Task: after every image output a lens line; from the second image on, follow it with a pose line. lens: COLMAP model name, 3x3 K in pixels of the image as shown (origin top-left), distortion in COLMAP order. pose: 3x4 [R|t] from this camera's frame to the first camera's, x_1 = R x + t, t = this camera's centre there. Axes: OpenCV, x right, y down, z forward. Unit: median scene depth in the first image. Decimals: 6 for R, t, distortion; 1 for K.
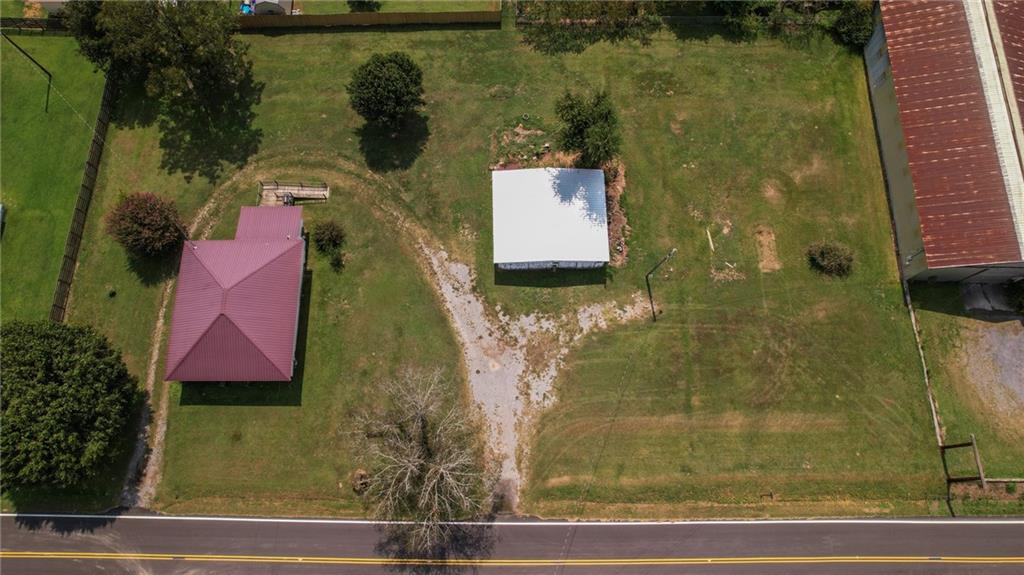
lens RADIAL K [[656.3, 0, 512.0], [0, 656.3, 287.5], [0, 0, 1]] dist [-0.077930, 0.074861]
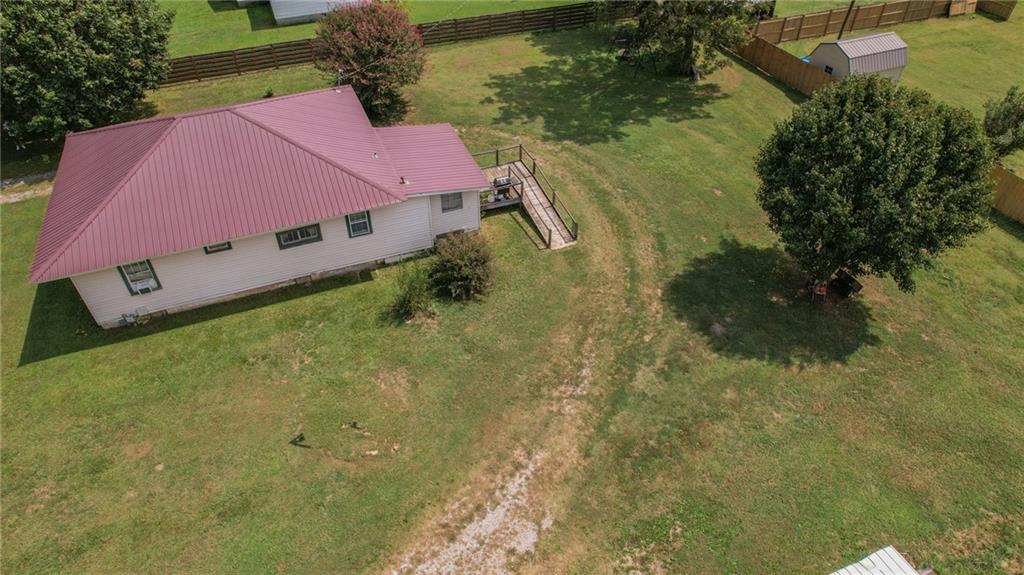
lens RADIAL K [[656.3, 0, 512.0], [0, 656.3, 287.5], [0, 0, 1]] dist [-0.077930, 0.074861]
pose [[0.363576, 0.621625, -0.693826, 0.027175], [-0.883281, 0.466707, -0.044713, -0.082444], [0.296018, 0.629100, 0.718753, 0.694466]]
